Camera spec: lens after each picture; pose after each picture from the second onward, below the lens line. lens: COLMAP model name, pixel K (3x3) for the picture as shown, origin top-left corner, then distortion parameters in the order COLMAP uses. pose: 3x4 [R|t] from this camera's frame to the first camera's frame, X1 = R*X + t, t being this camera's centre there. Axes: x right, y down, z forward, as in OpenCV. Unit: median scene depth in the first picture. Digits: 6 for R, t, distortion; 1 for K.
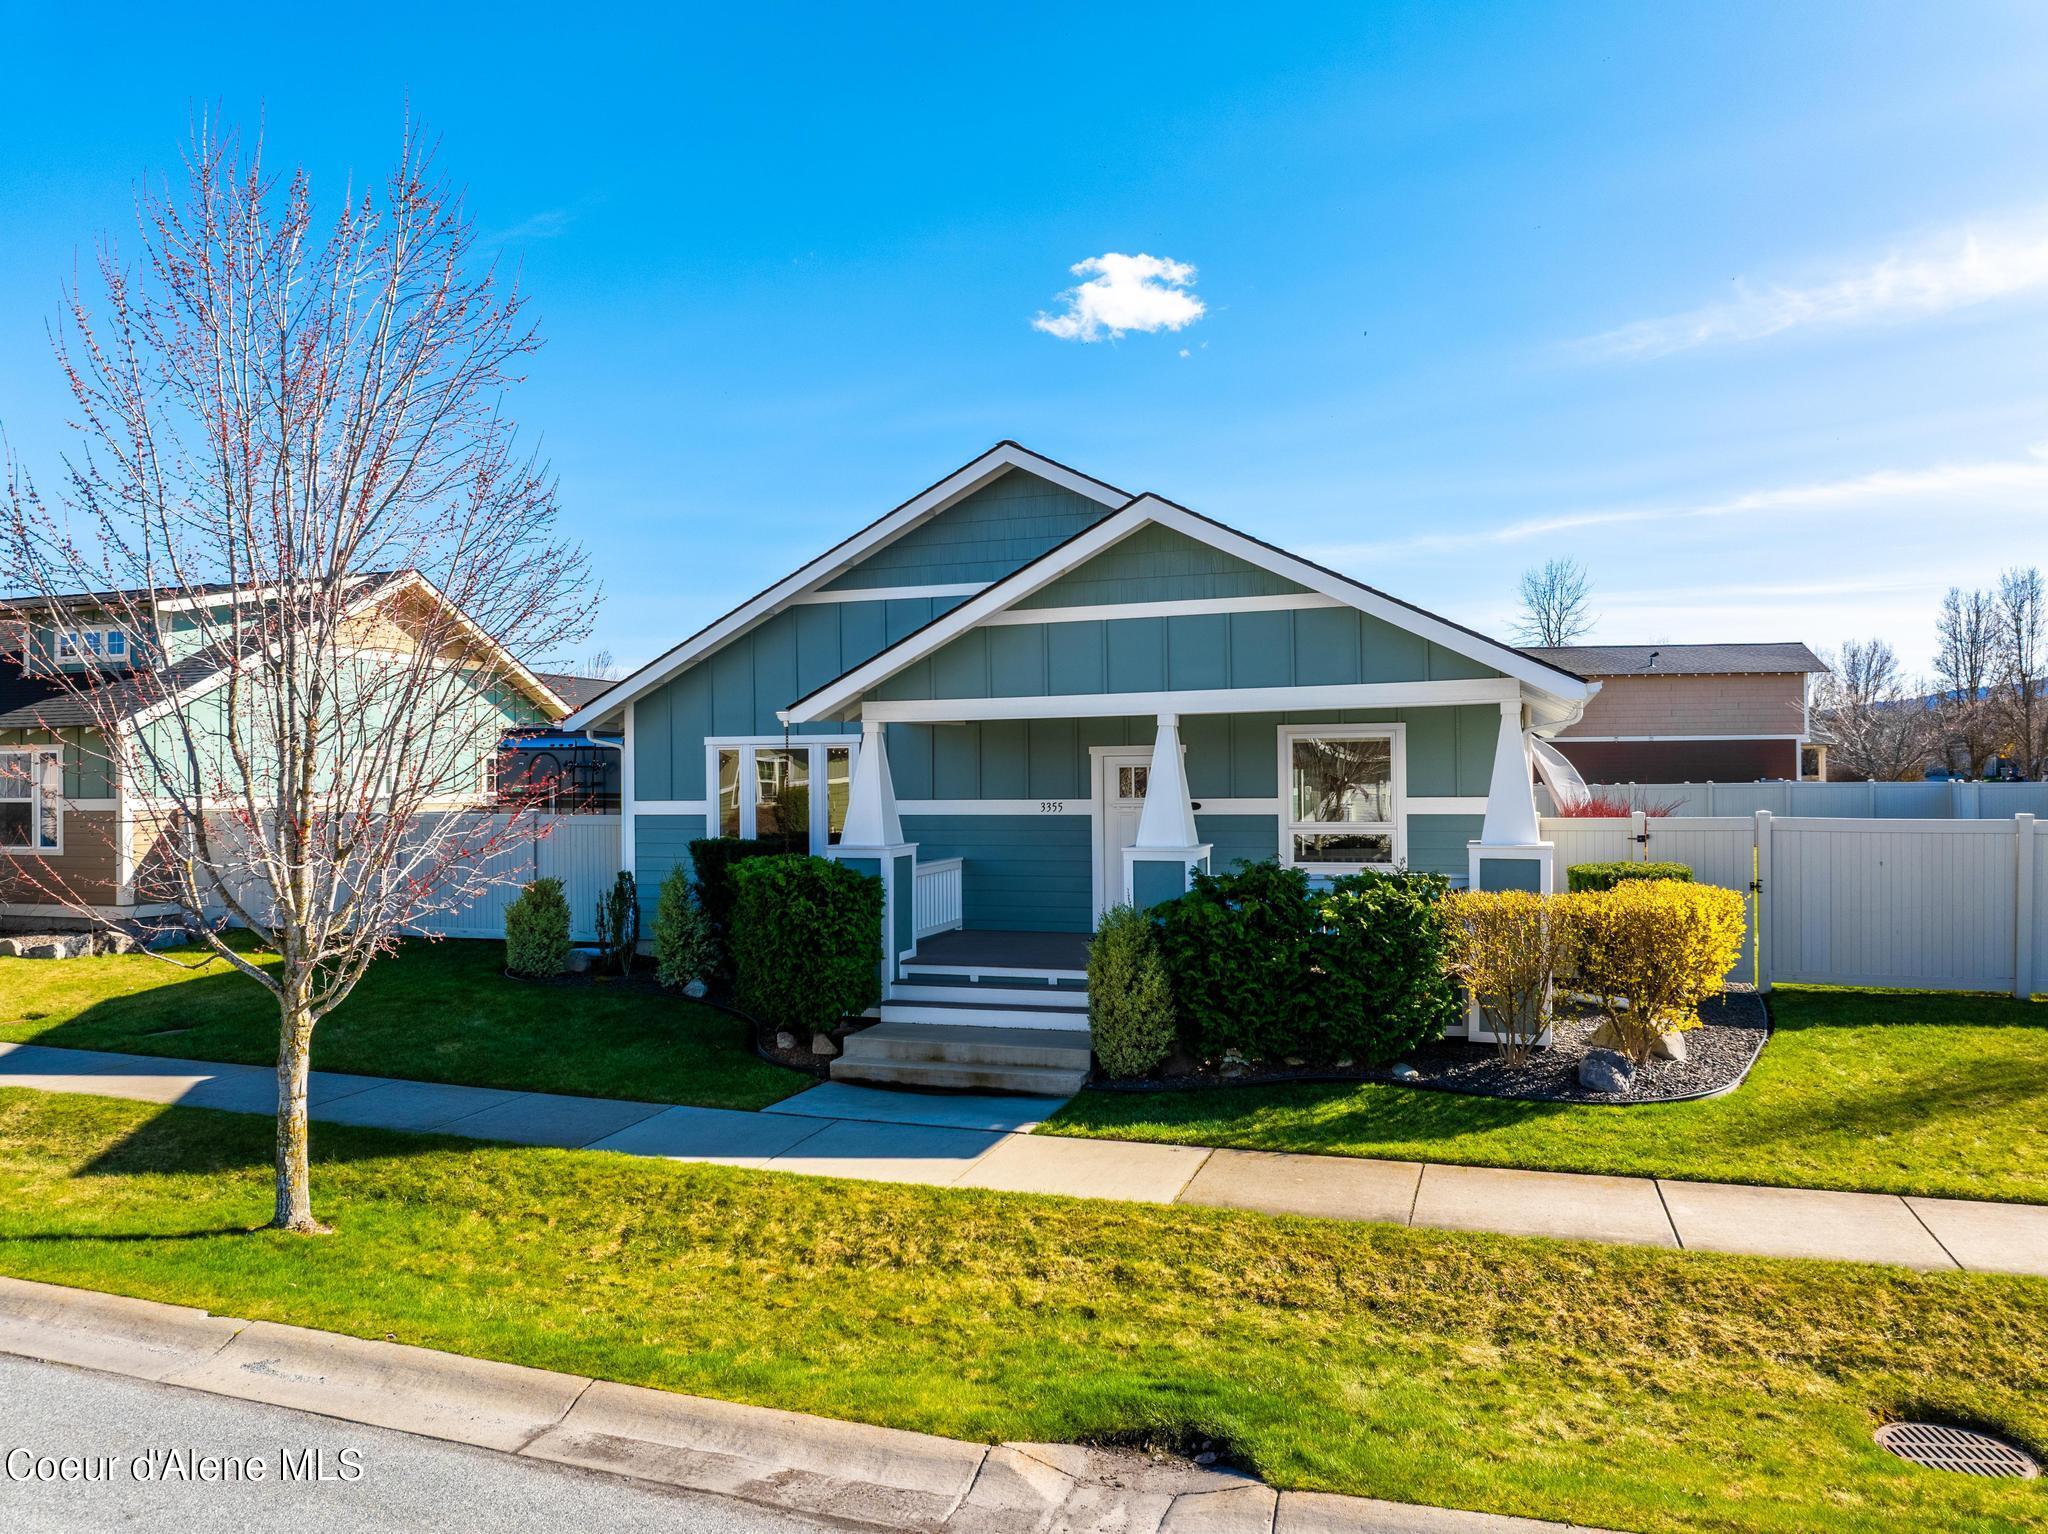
lens RADIAL K [[1437.0, 0, 1040.1], [0, 1437.0, 684.7], [0, 0, 1]] dist [-0.043006, 0.010257]
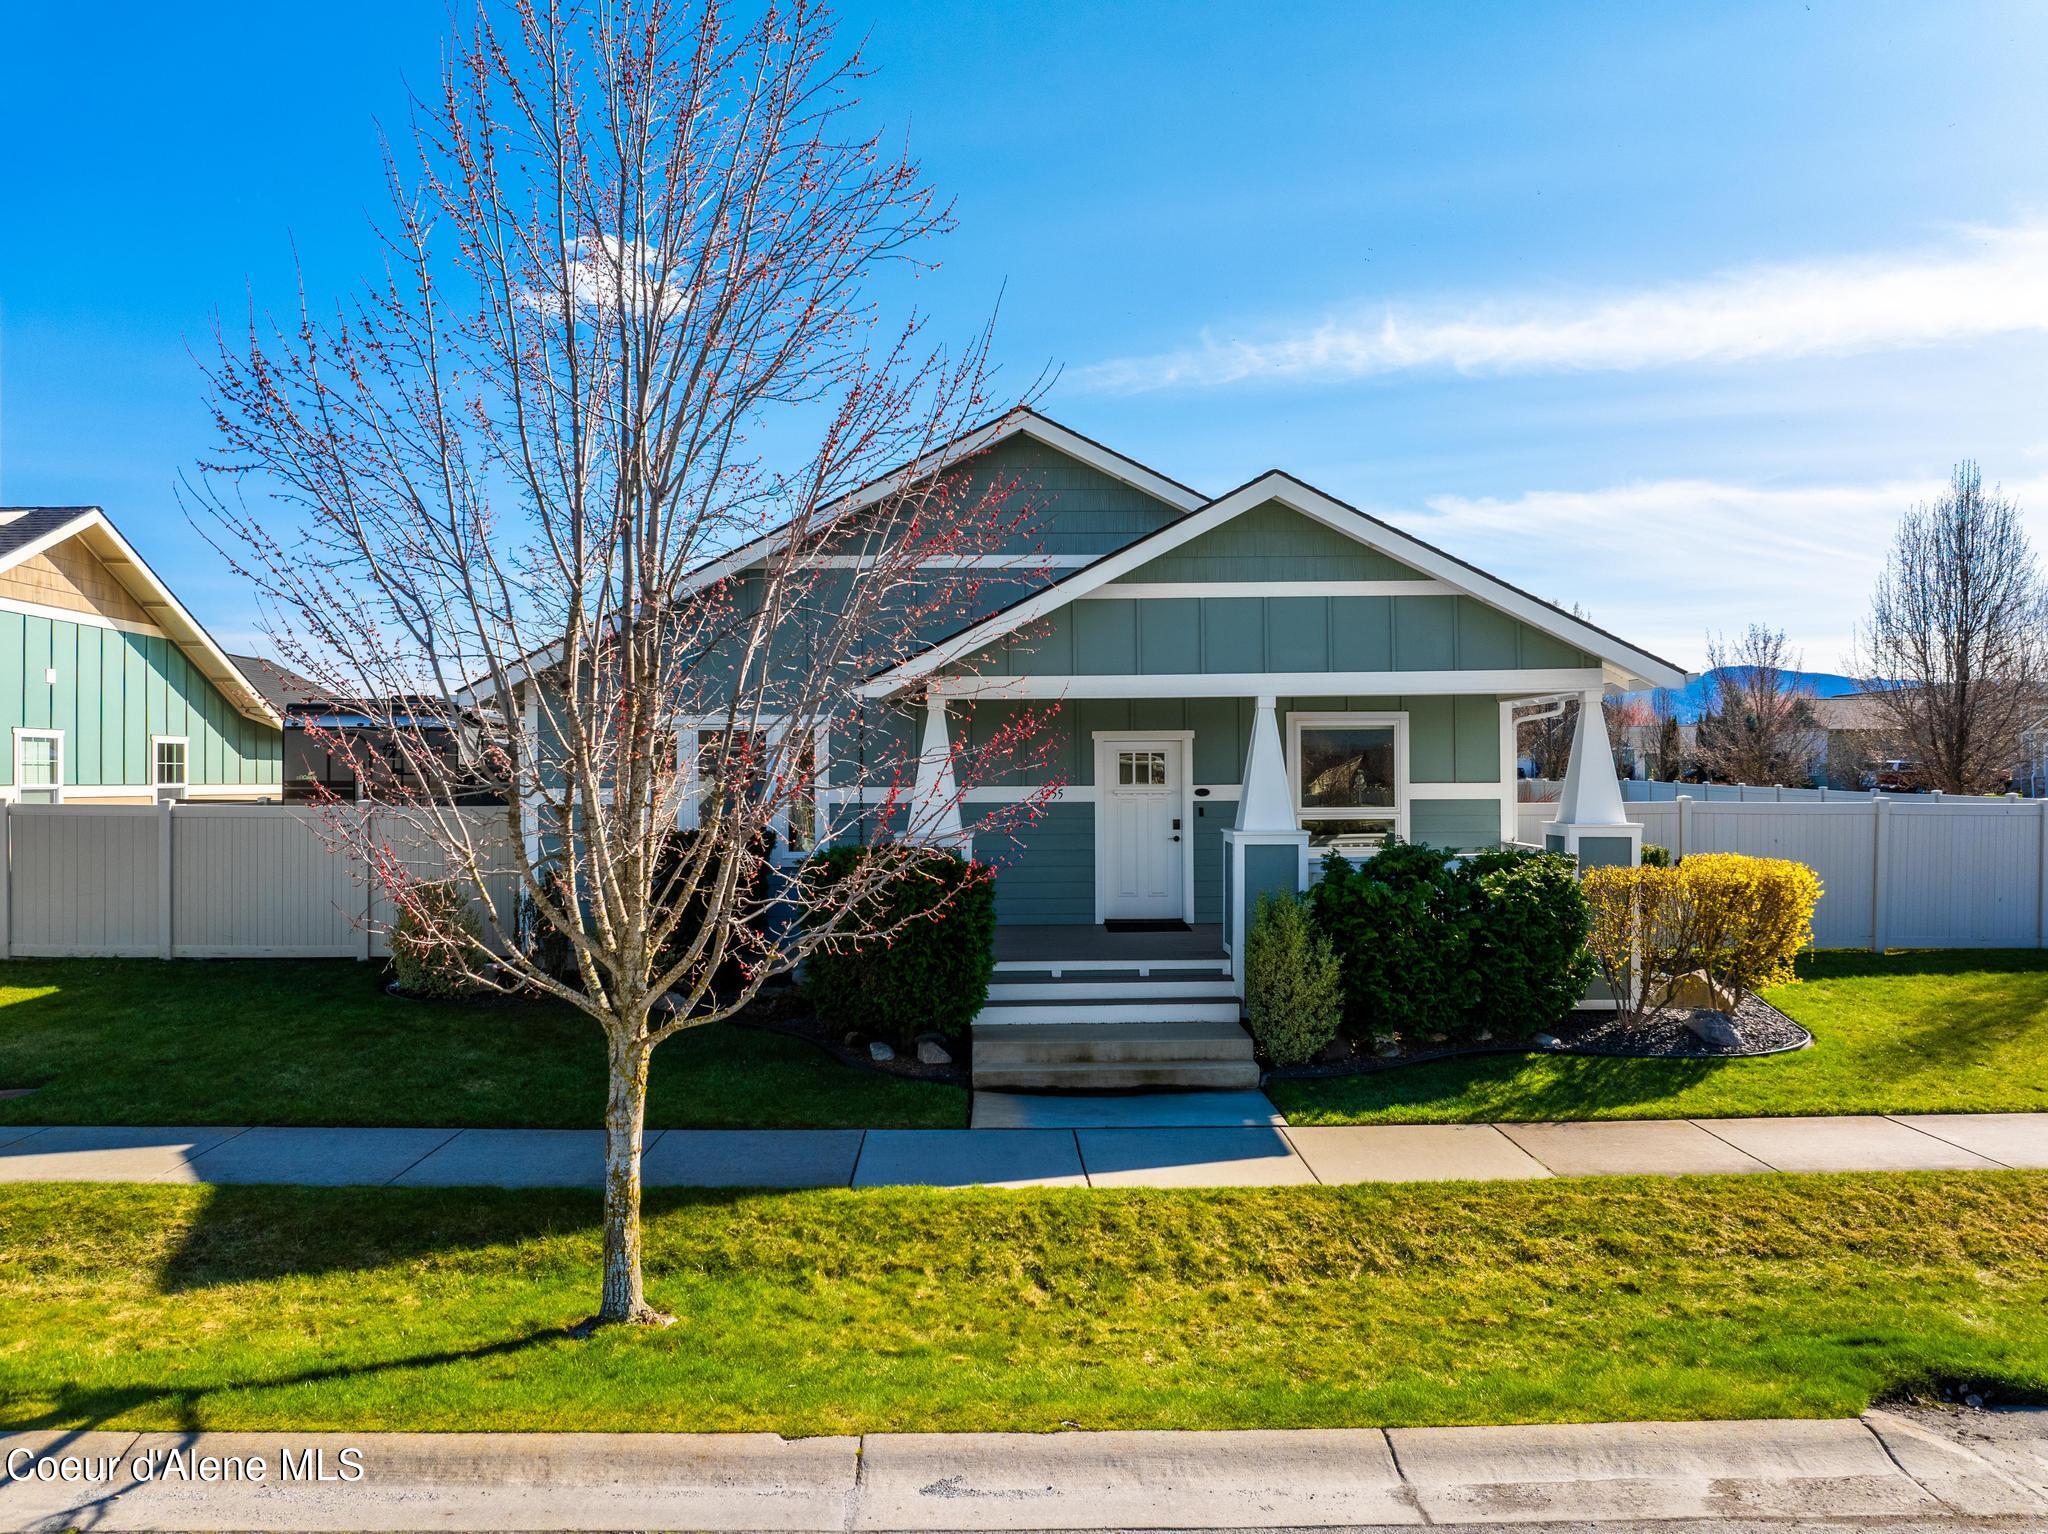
lens RADIAL K [[1437.0, 0, 1031.0], [0, 1437.0, 697.1], [0, 0, 1]] dist [-0.043006, 0.010257]
pose [[0.939314, 0.023052, 0.342285, -0.495997], [-0.025038, 0.999686, 0.001386, 0.029316], [-0.342145, -0.009872, 0.939595, 0.160341]]
